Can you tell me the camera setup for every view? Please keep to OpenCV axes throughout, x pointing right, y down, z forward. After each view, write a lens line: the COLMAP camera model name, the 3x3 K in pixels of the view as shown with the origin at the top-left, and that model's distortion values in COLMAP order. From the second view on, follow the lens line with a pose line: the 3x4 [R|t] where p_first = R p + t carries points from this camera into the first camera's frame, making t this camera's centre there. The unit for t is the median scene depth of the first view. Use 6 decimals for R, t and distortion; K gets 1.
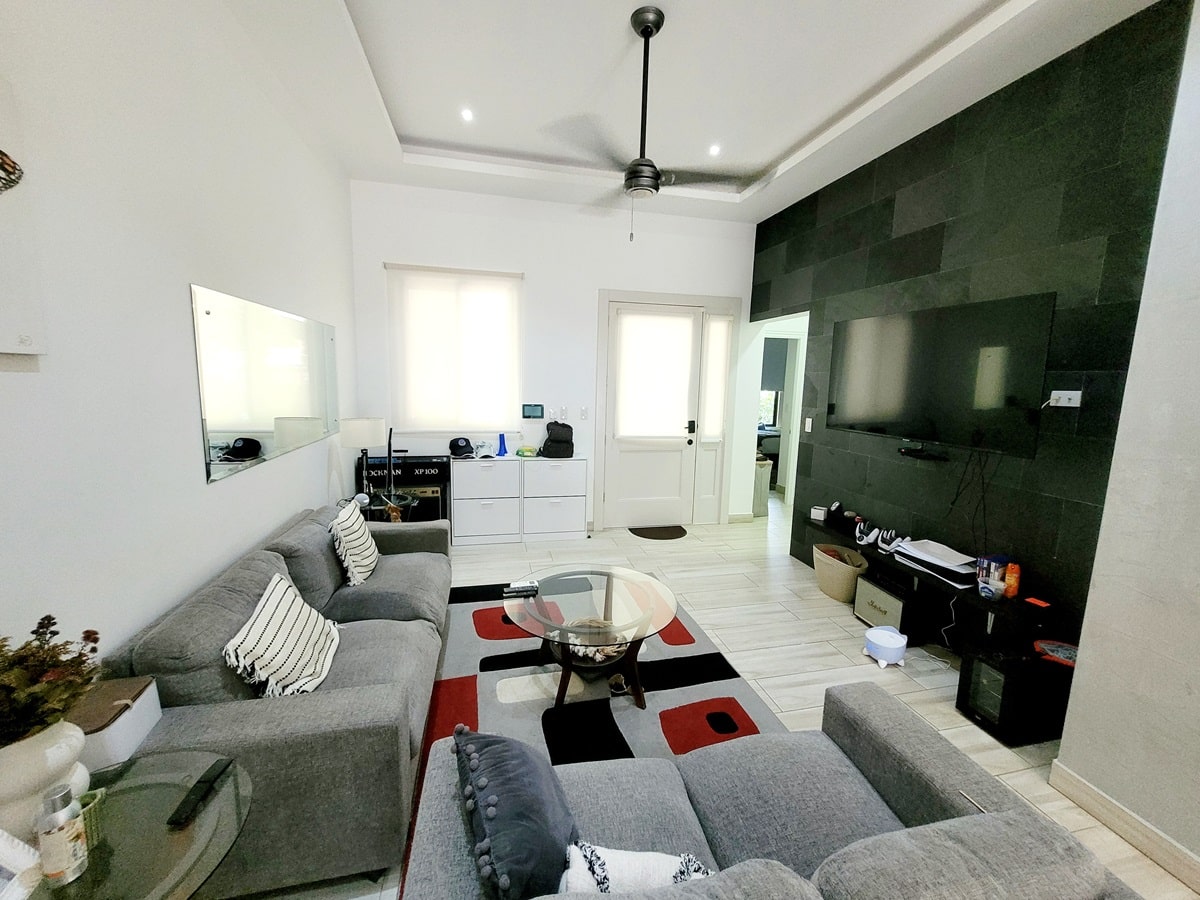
lens RADIAL K [[471.4, 0, 597.7], [0, 471.4, 438.7], [0, 0, 1]] dist [-0.000021, -0.000250]
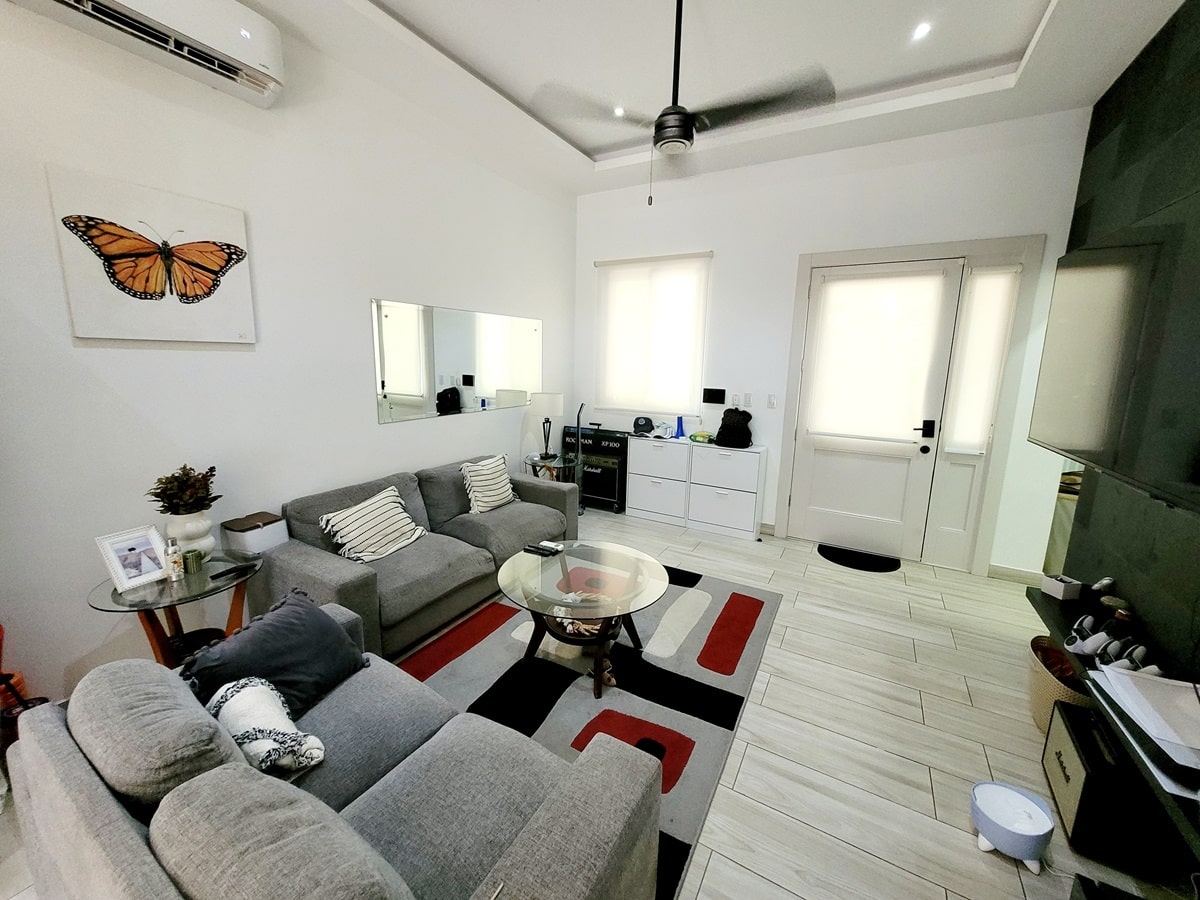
lens RADIAL K [[471.4, 0, 597.7], [0, 471.4, 438.7], [0, 0, 1]] dist [-0.000021, -0.000250]
pose [[0.733177, 0.107420, -0.671500, 0.364638], [-0.091023, 0.994061, 0.059637, -0.007988], [0.673918, 0.017397, 0.738601, 0.145394]]
